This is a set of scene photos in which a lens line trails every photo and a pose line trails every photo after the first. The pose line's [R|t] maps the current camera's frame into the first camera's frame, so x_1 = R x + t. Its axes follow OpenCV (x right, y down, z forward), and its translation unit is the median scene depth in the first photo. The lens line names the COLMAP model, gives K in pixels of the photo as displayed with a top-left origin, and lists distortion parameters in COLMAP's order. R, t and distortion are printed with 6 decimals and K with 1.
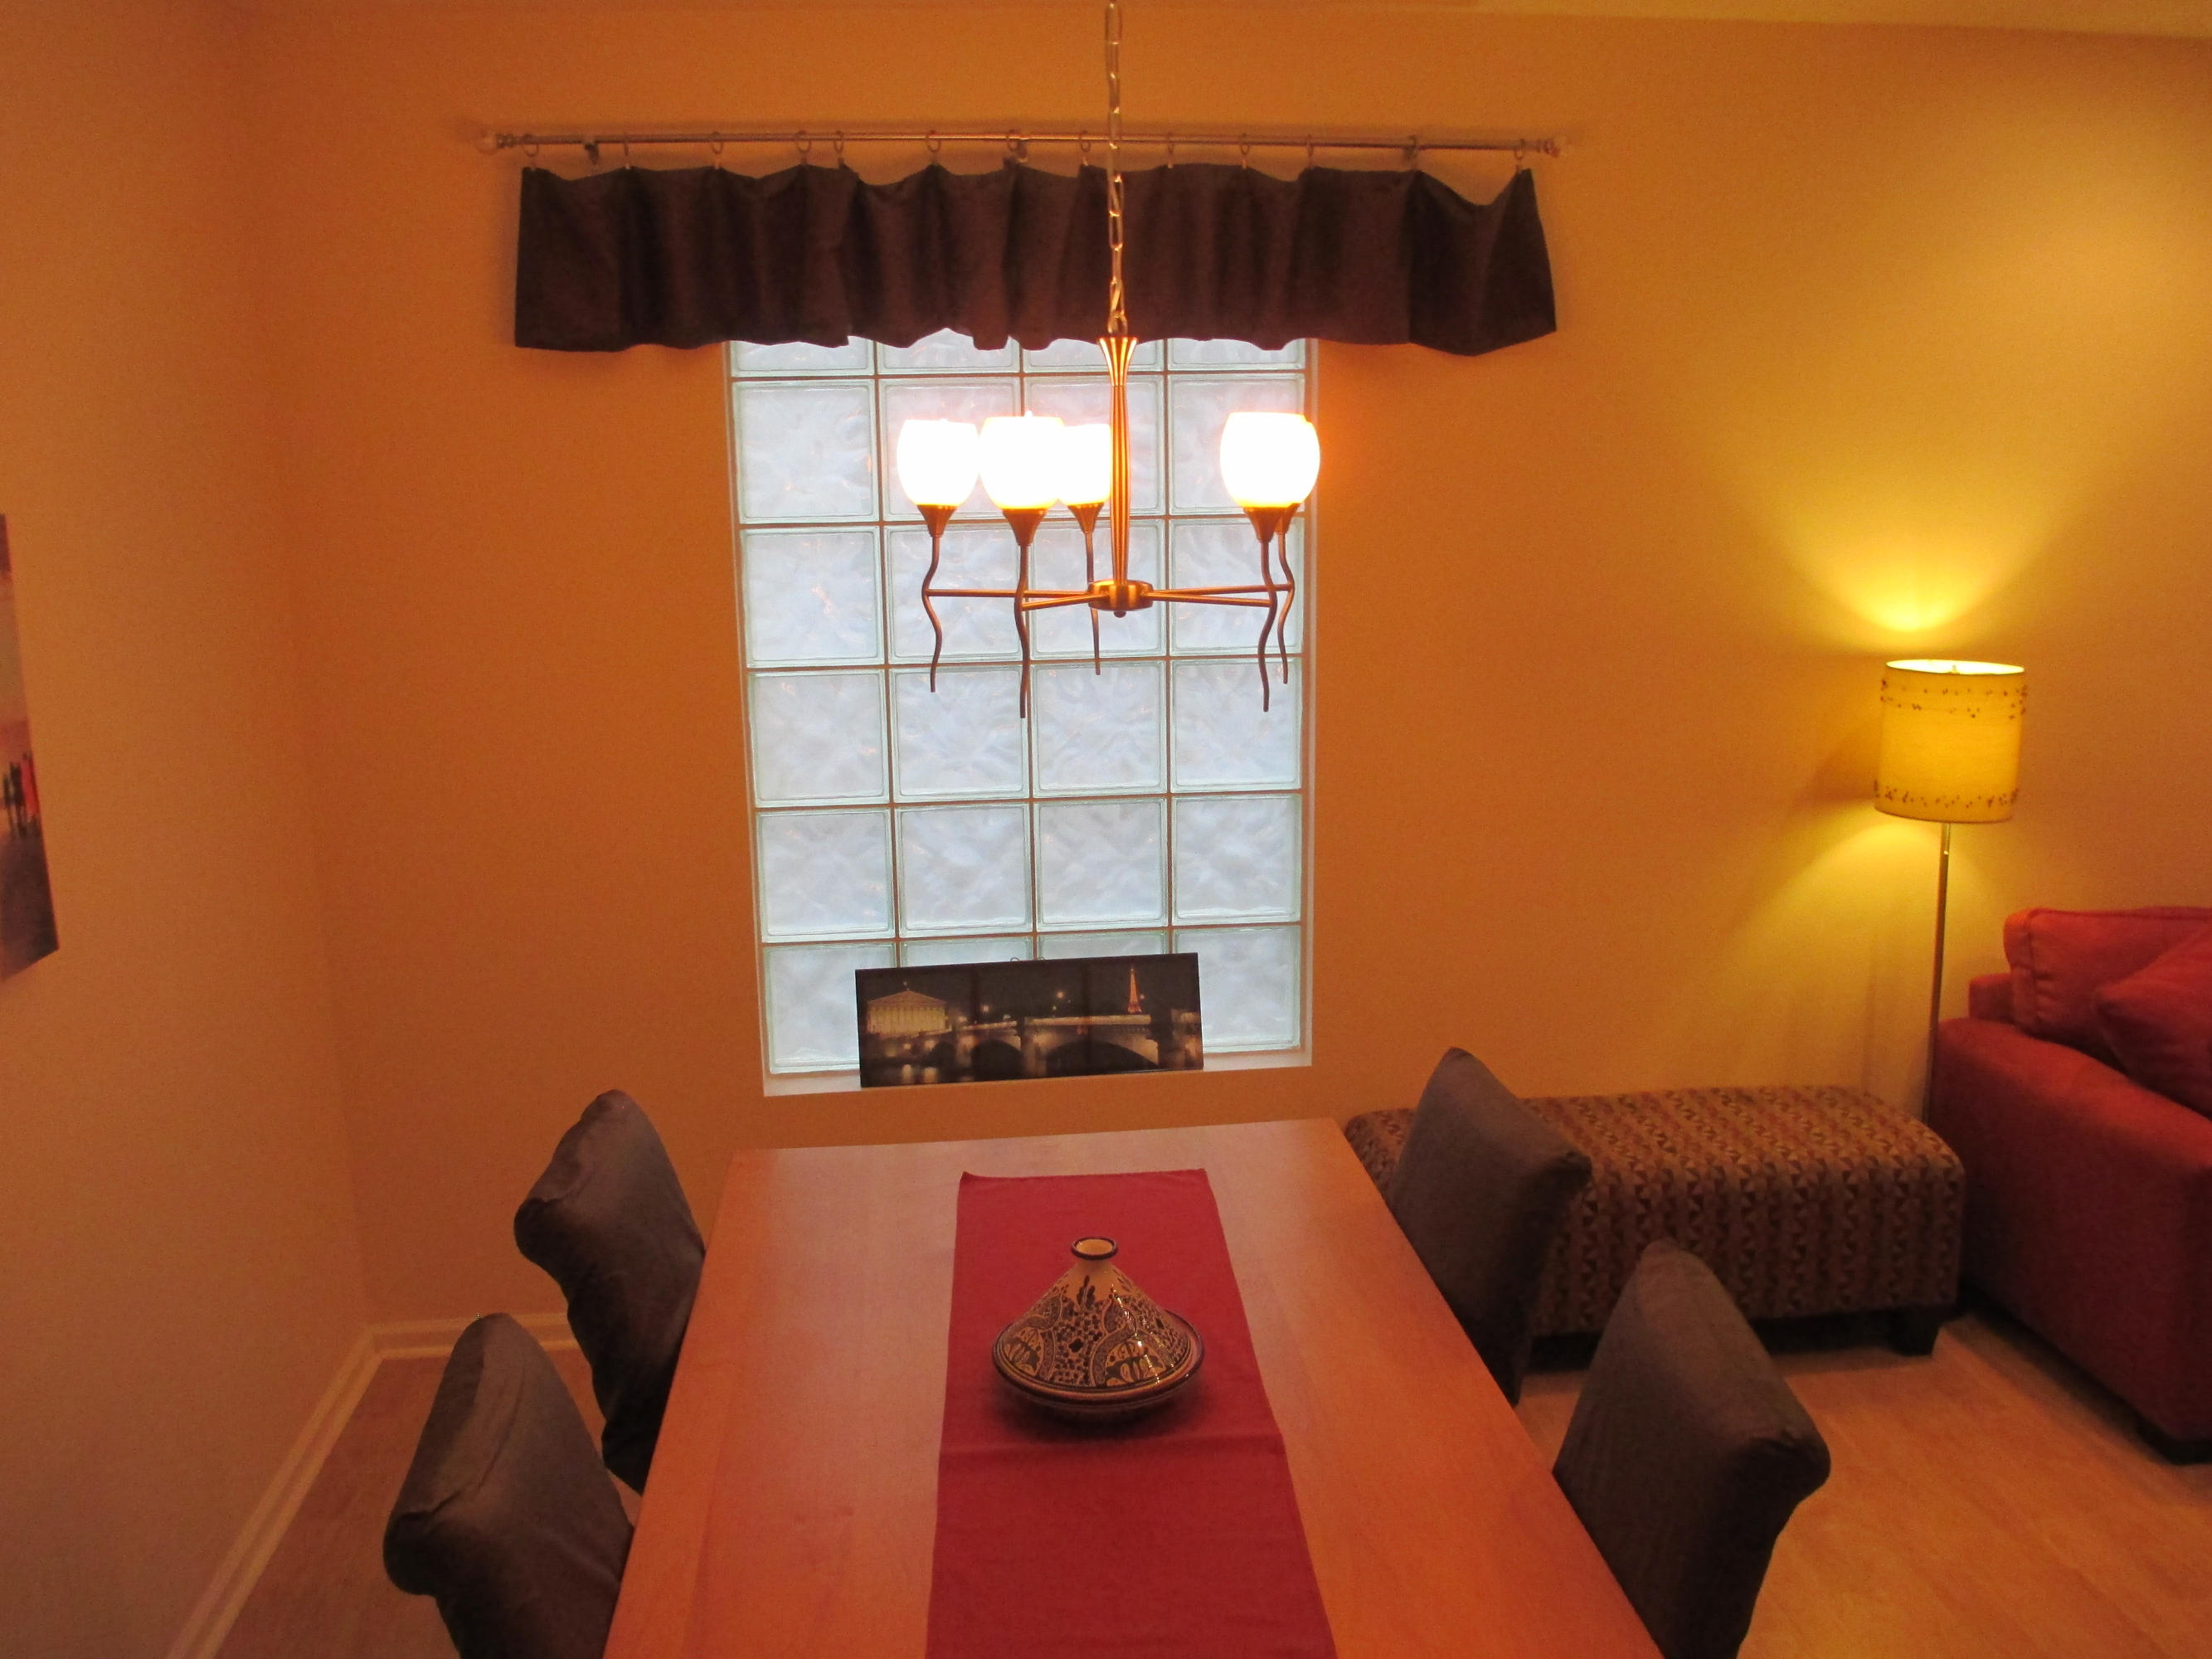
lens RADIAL K [[1819.5, 0, 1105.2], [0, 1819.5, 819.7], [0, 0, 1]] dist [-0.074167, 0.030193]
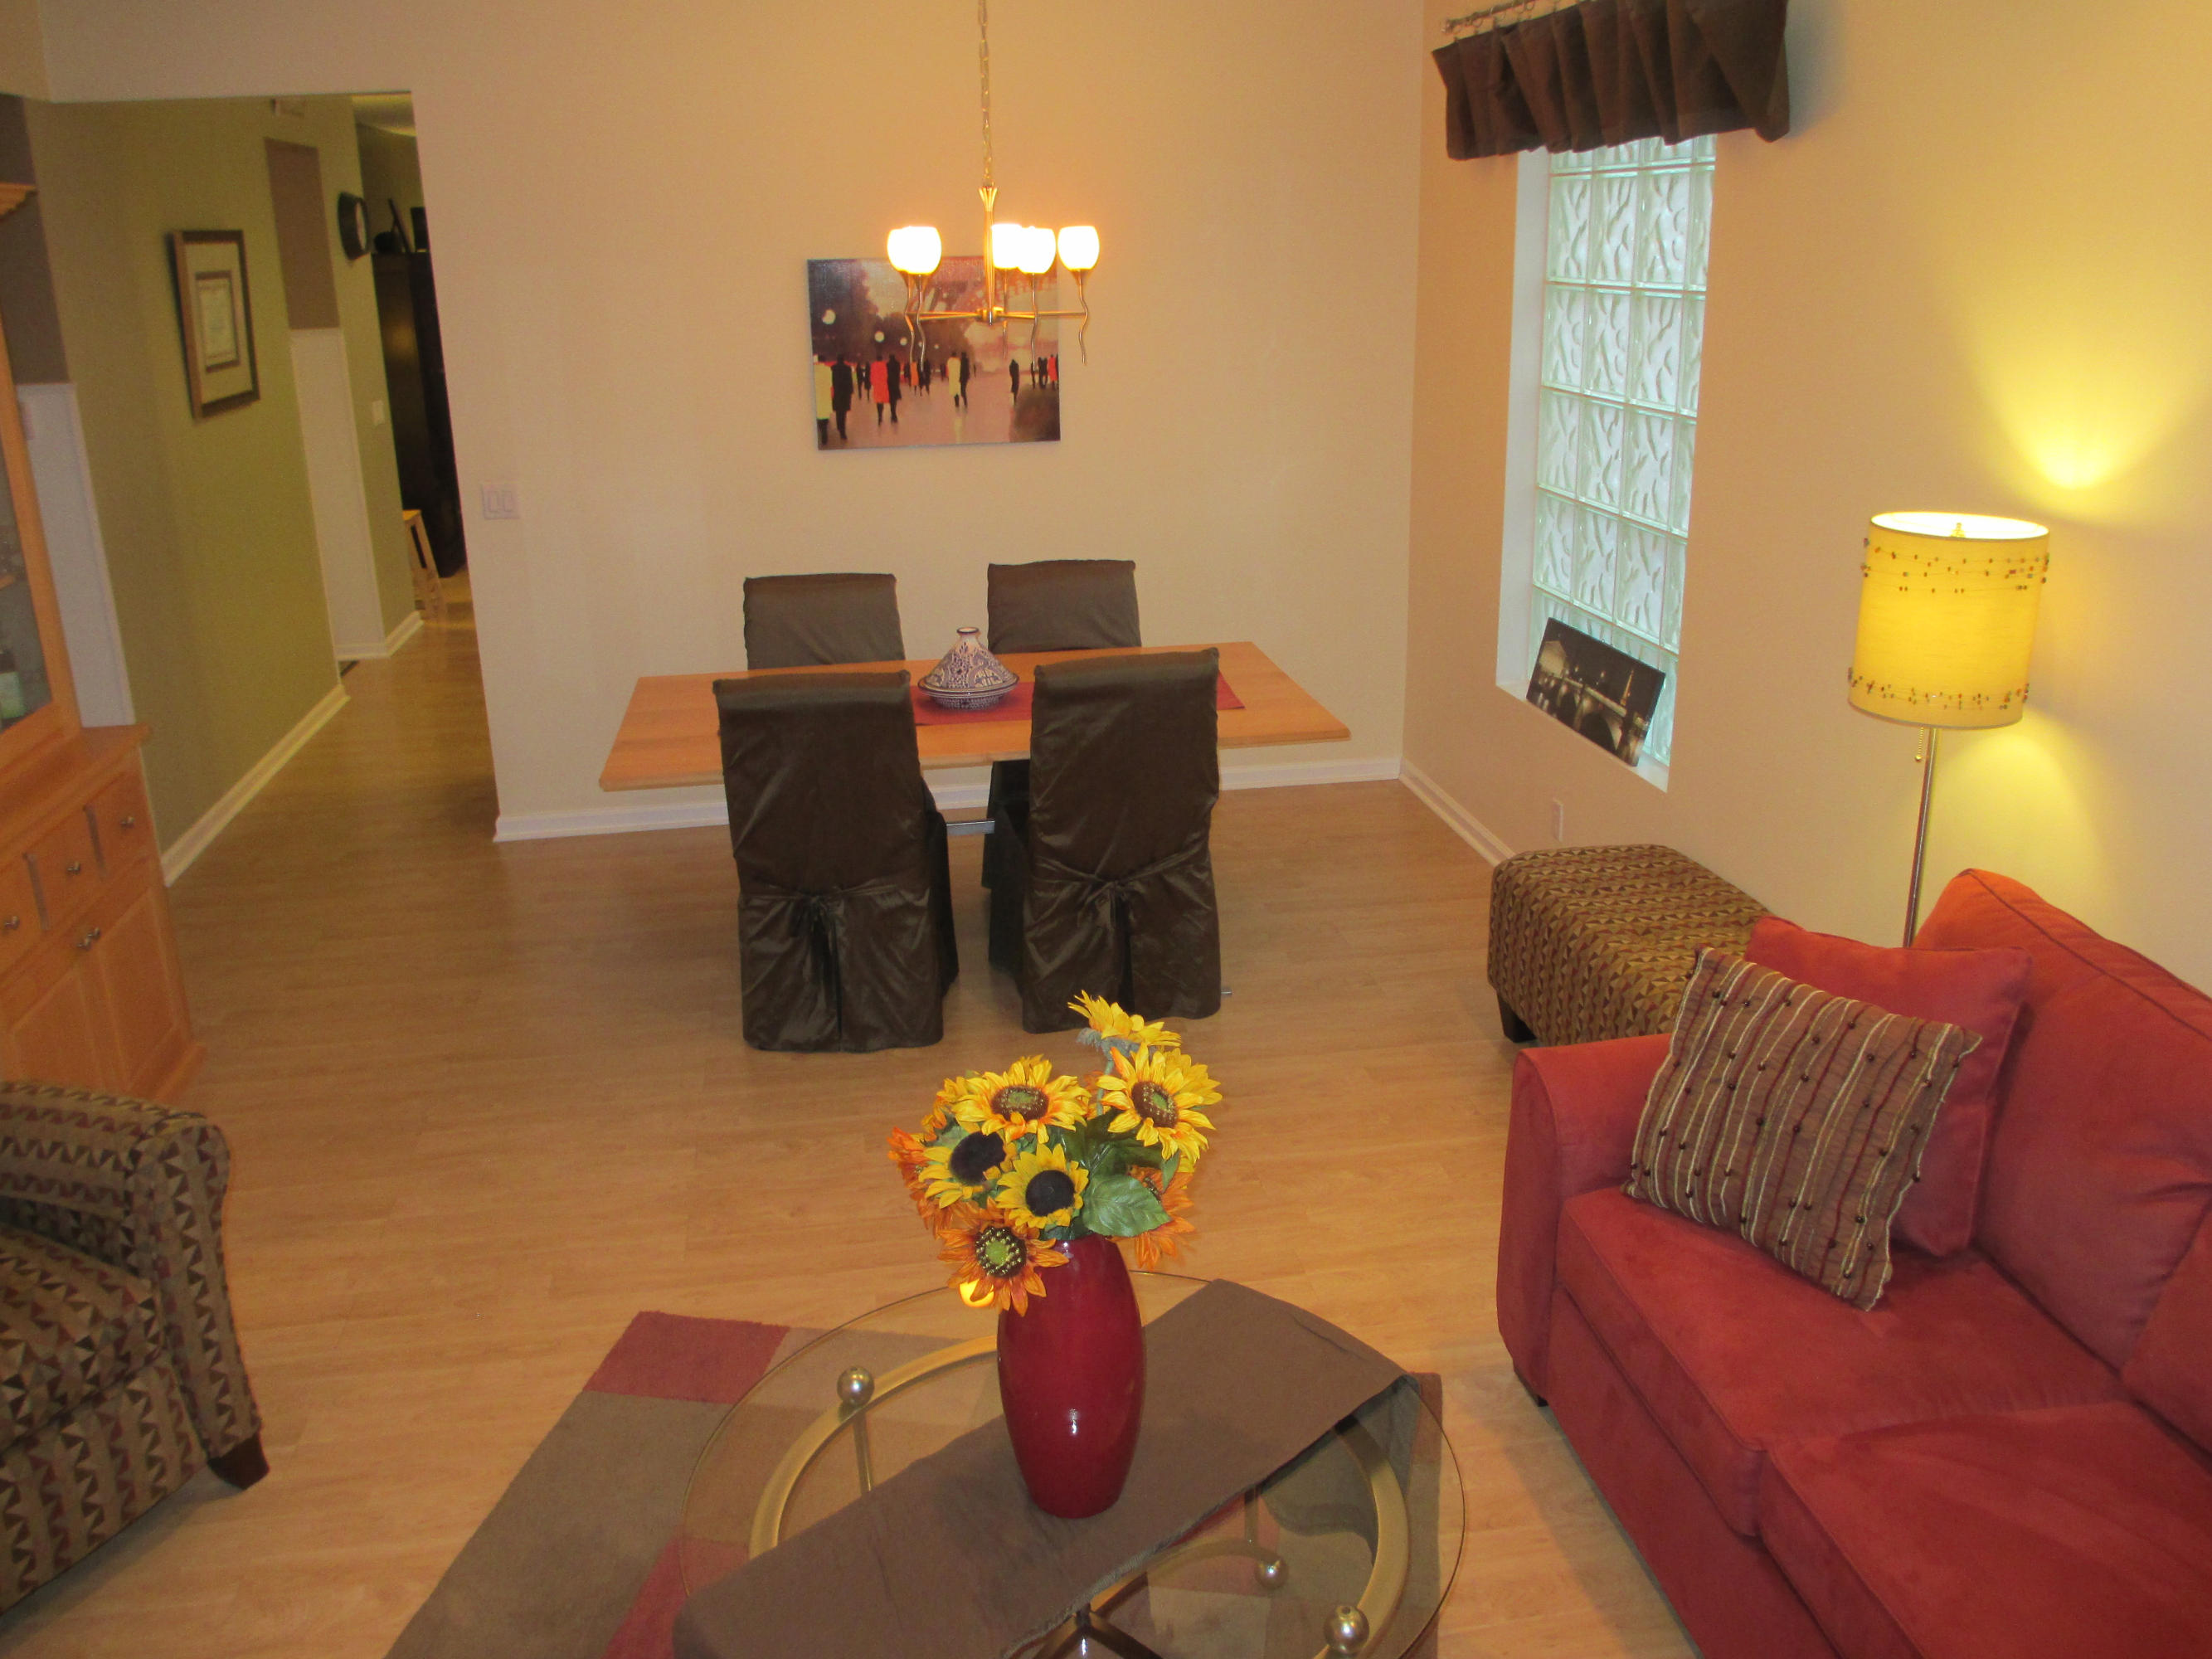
lens RADIAL K [[1819.5, 0, 1105.2], [0, 1819.5, 819.7], [0, 0, 1]] dist [-0.074167, 0.030193]
pose [[0.048902, 0.320399, -0.946020, 1.177550], [-0.194248, 0.932119, 0.305650, -0.125884], [0.979733, 0.168815, 0.107819, 0.549056]]
